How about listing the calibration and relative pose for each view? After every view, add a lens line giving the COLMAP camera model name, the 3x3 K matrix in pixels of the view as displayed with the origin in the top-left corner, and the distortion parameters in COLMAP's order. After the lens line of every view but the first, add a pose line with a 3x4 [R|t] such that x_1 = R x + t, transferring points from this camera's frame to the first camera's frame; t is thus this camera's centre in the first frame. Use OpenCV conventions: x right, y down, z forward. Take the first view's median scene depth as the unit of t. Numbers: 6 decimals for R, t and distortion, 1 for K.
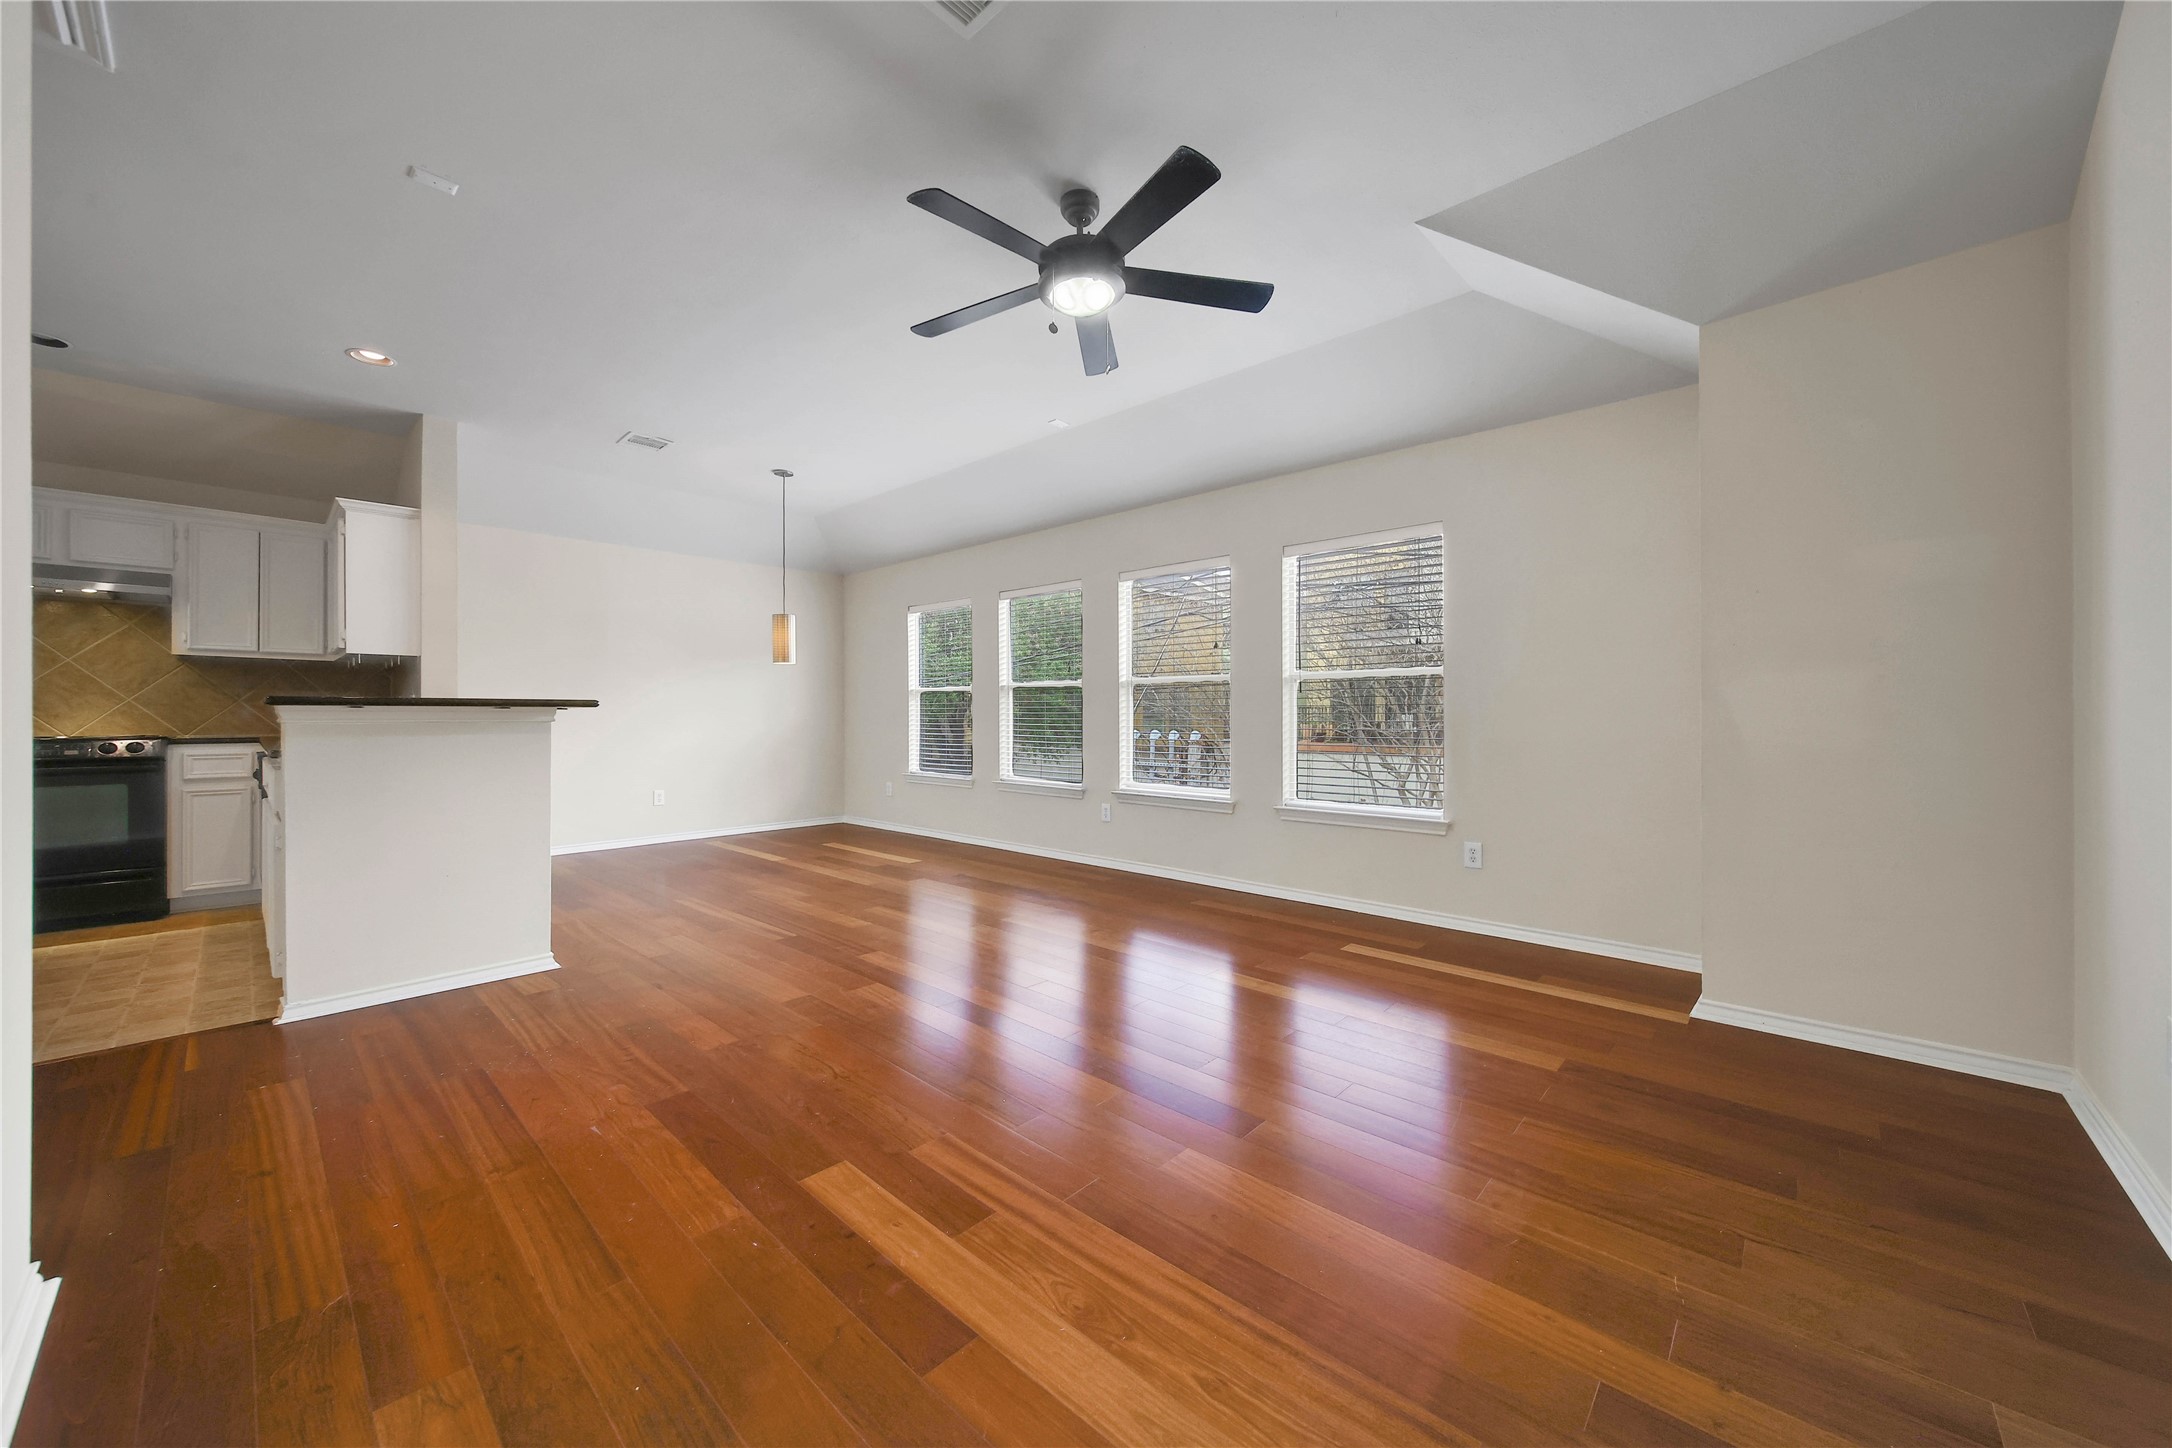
lens RADIAL K [[791.1, 0, 1086.0], [0, 791.1, 724.0], [0, 0, 1]] dist [0.000953, 0.000144]
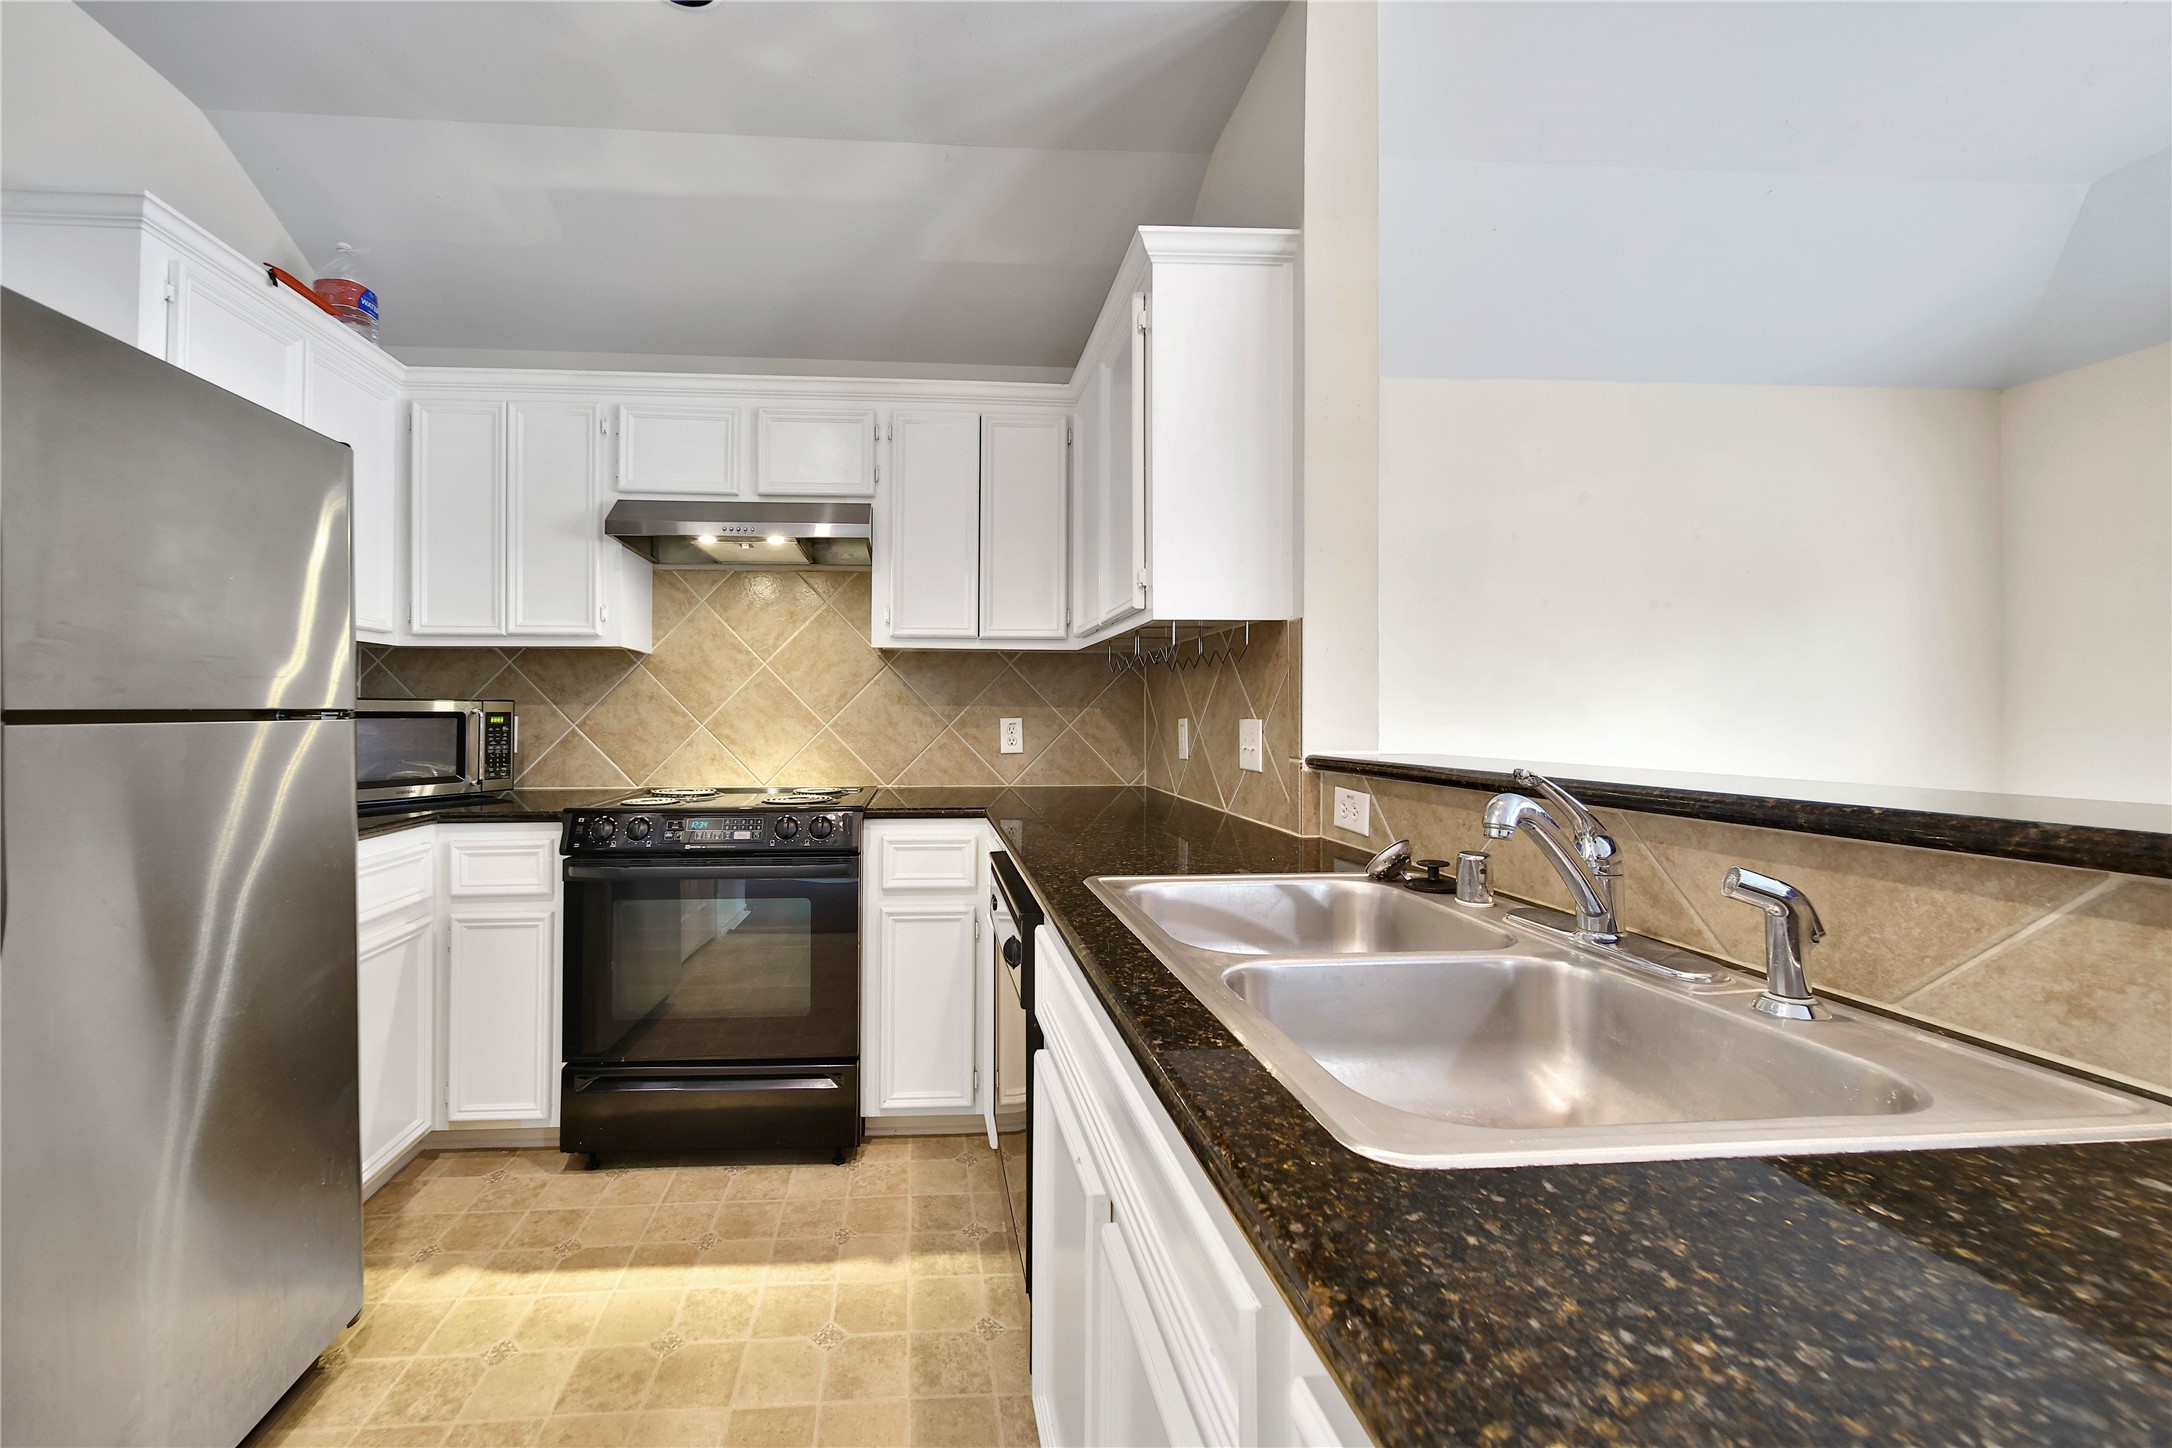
lens RADIAL K [[861.3, 0, 967.3], [0, 861.3, 719.2], [0, 0, 1]] dist [-0.000095, 0.000040]
pose [[0.726008, 0.005673, -0.687663, -0.690305], [-0.005496, 0.999982, 0.002447, -0.039566], [0.687664, 0.002003, 0.726026, 0.608693]]
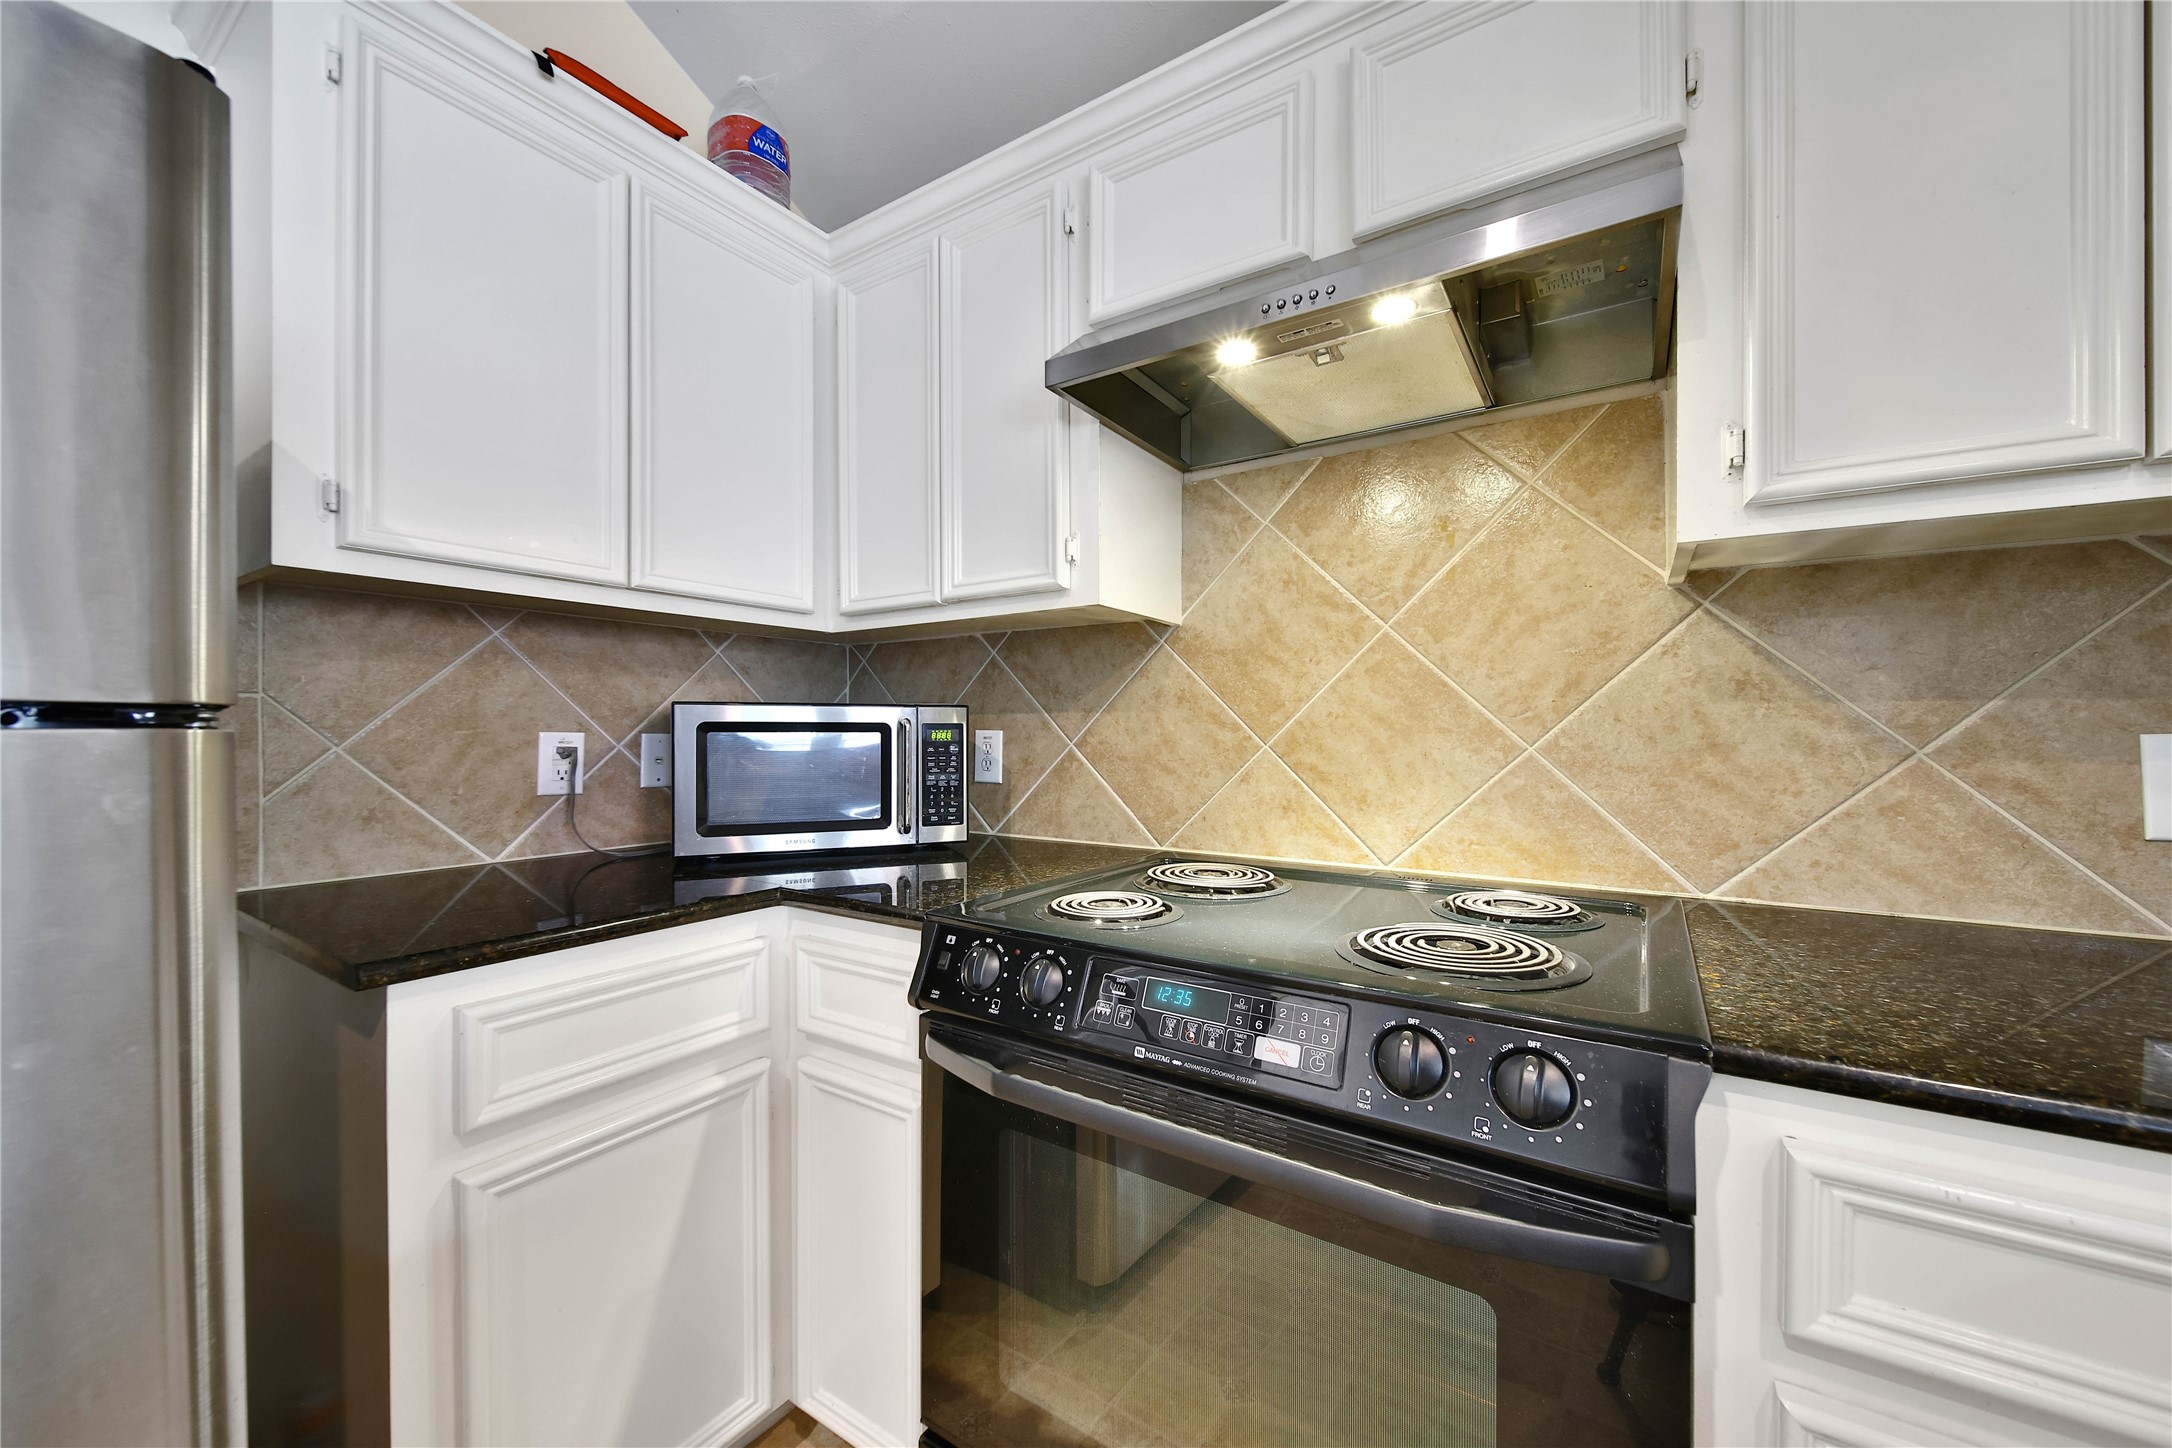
lens RADIAL K [[861.3, 0, 967.3], [0, 861.3, 719.2], [0, 0, 1]] dist [-0.000095, 0.000040]
pose [[0.085890, -0.013662, -0.996211, -0.948291], [-0.005538, 0.999884, -0.014190, -0.037654], [0.996289, 0.006736, 0.085804, 0.797963]]
